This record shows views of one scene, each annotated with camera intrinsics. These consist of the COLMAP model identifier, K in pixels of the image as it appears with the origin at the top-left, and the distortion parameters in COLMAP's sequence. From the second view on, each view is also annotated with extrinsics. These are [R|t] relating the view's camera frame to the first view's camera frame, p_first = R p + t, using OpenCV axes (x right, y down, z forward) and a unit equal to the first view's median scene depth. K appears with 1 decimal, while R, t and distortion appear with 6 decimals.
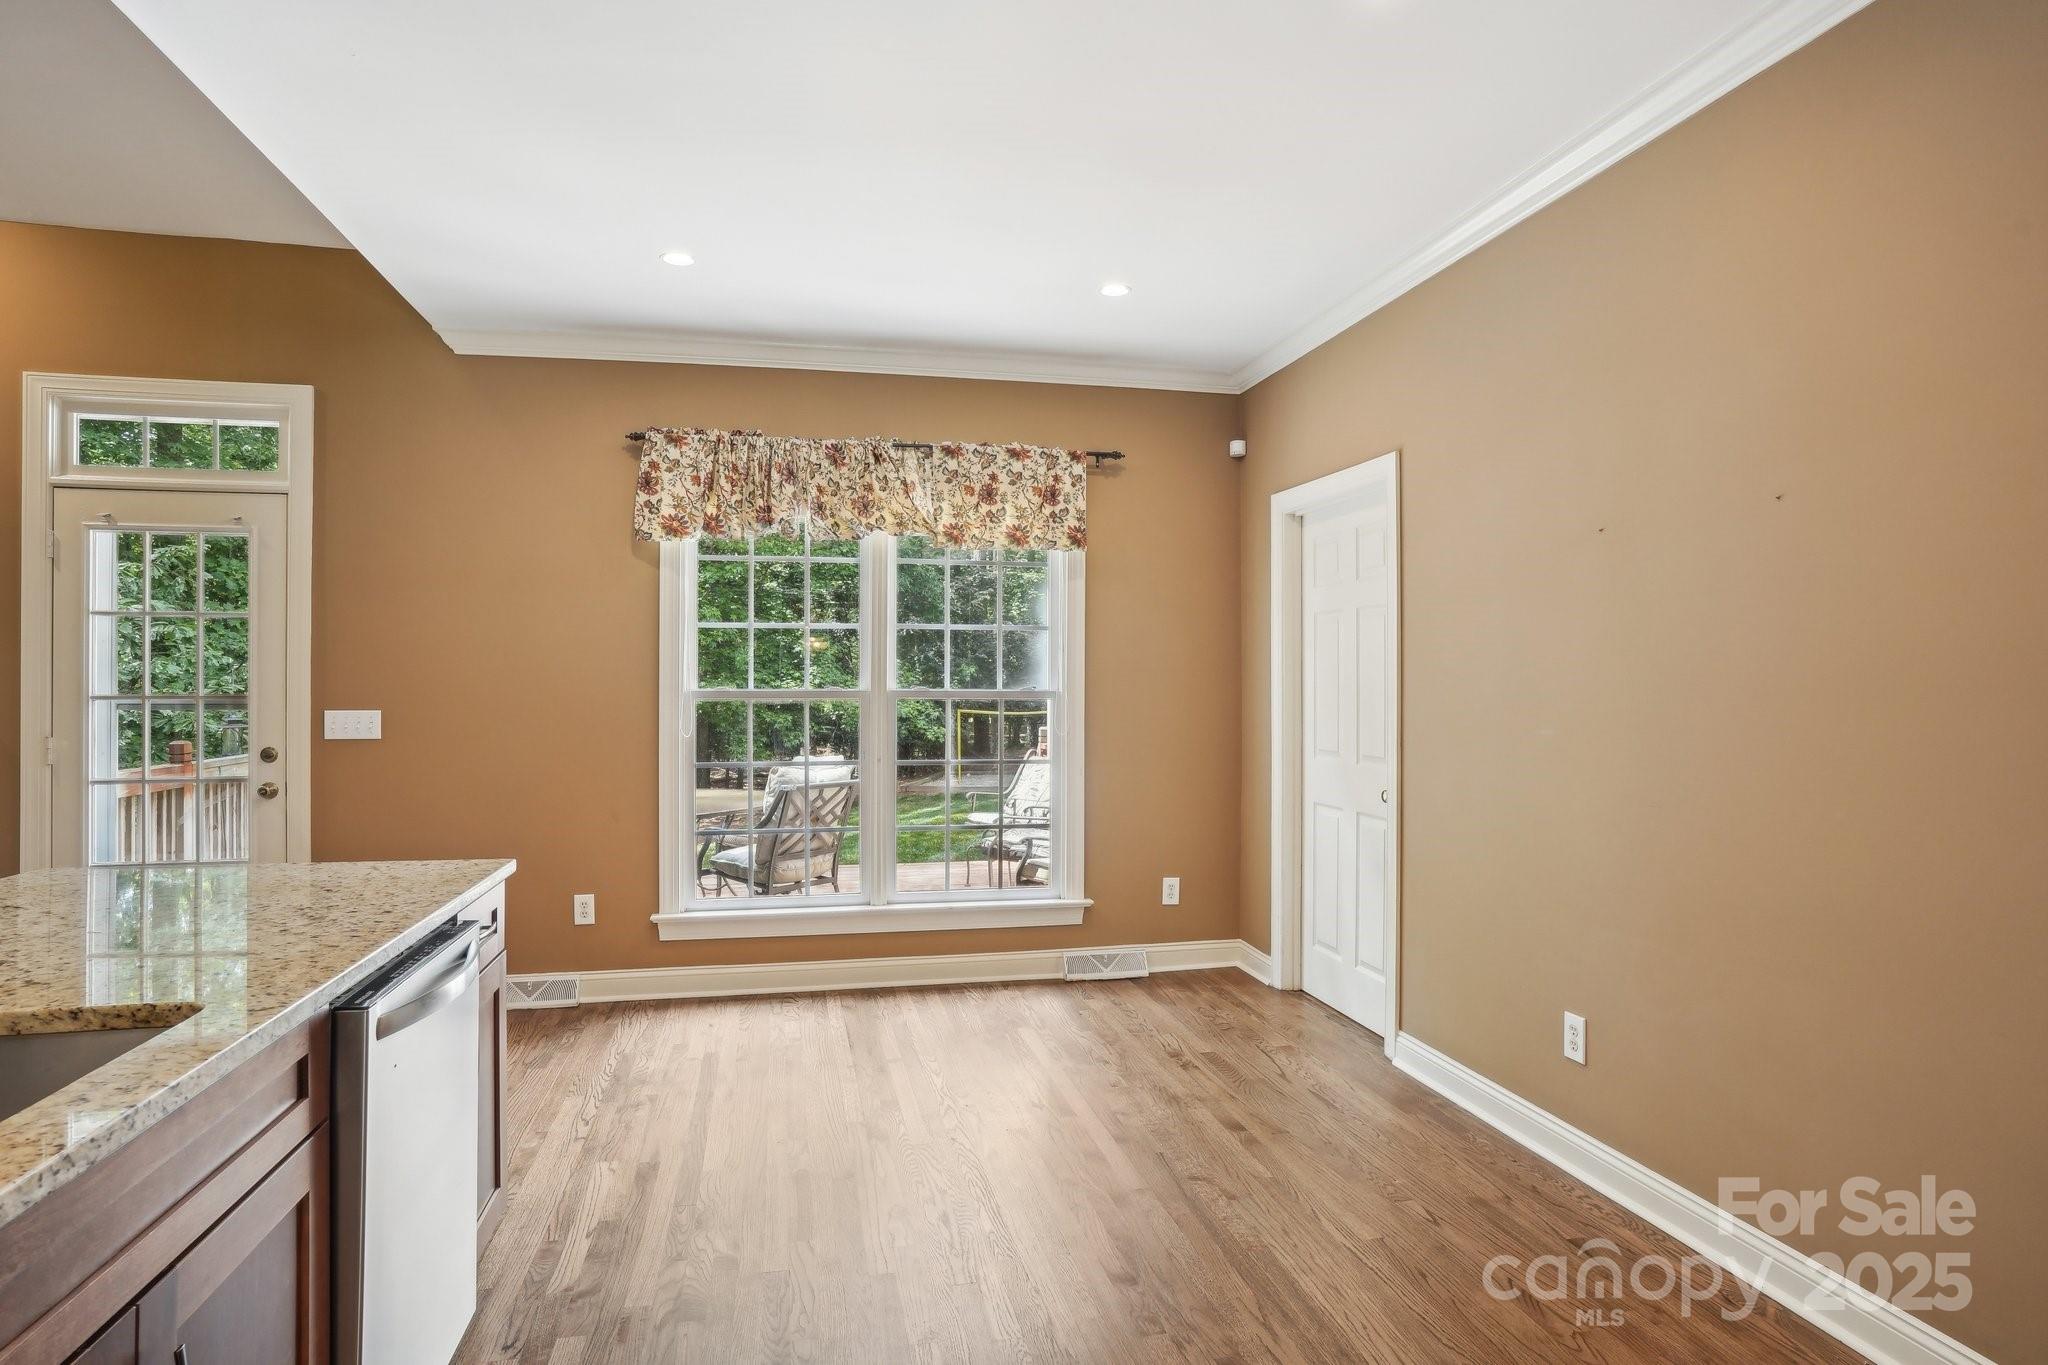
lens RADIAL K [[1060.3, 0, 1024.0], [0, 1060.3, 682.5], [0, 0, 1]] dist [-0.045023, 0.000614]
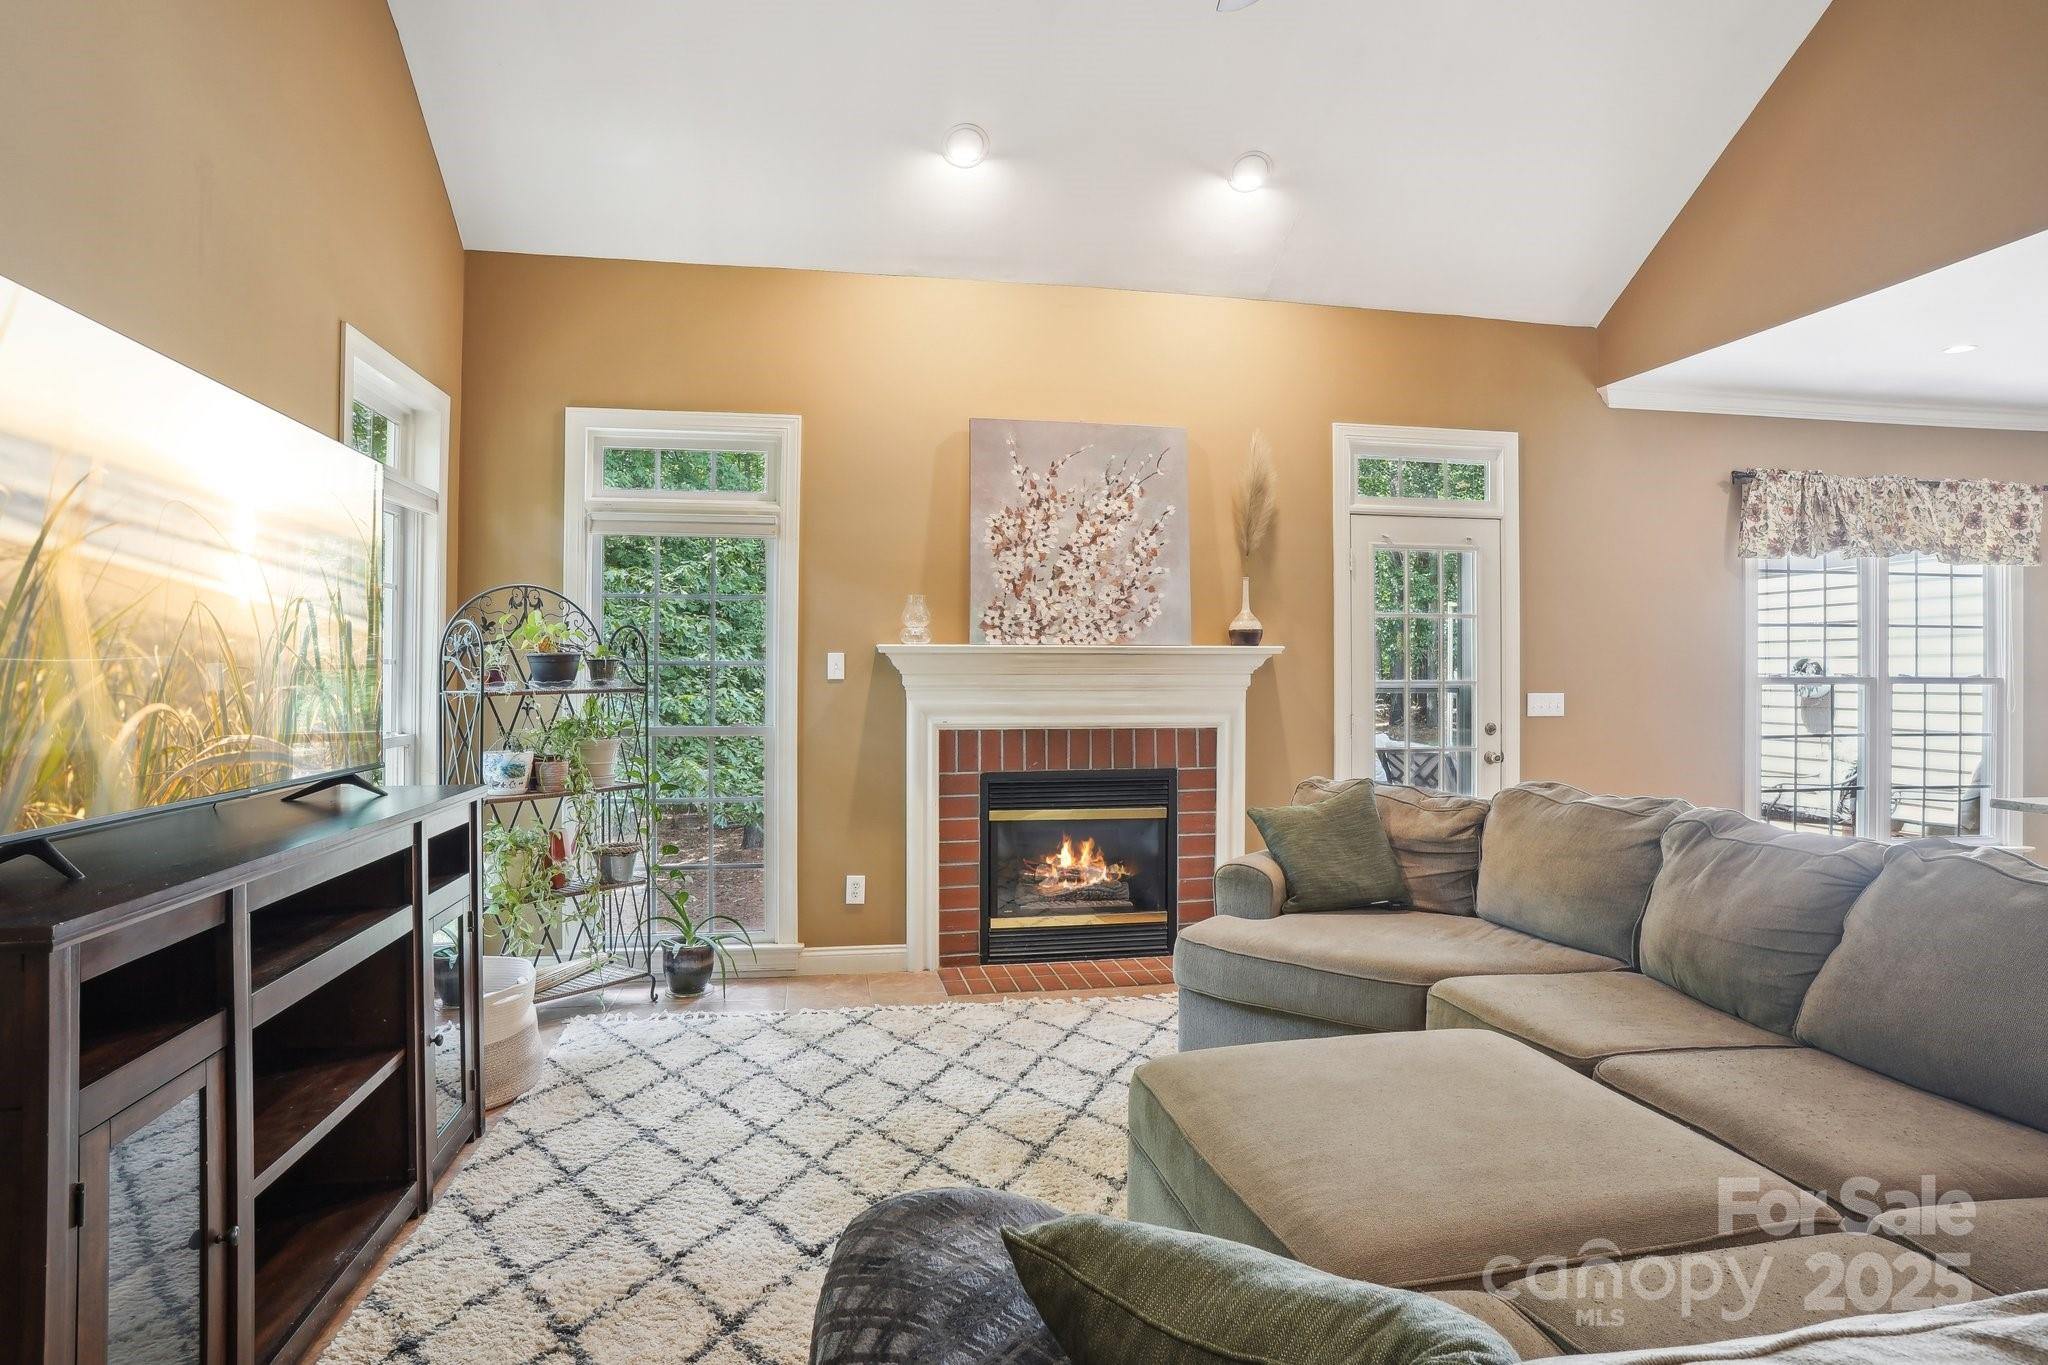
lens RADIAL K [[1060.1, 0, 1024.0], [0, 1060.1, 682.5], [0, 0, 1]] dist [-0.000039, 0.001310]
pose [[0.999999, 0.000634, 0.001116, -1.185275], [-0.000644, 0.999962, 0.008712, 0.002671], [-0.001110, -0.008713, 0.999961, -0.255866]]
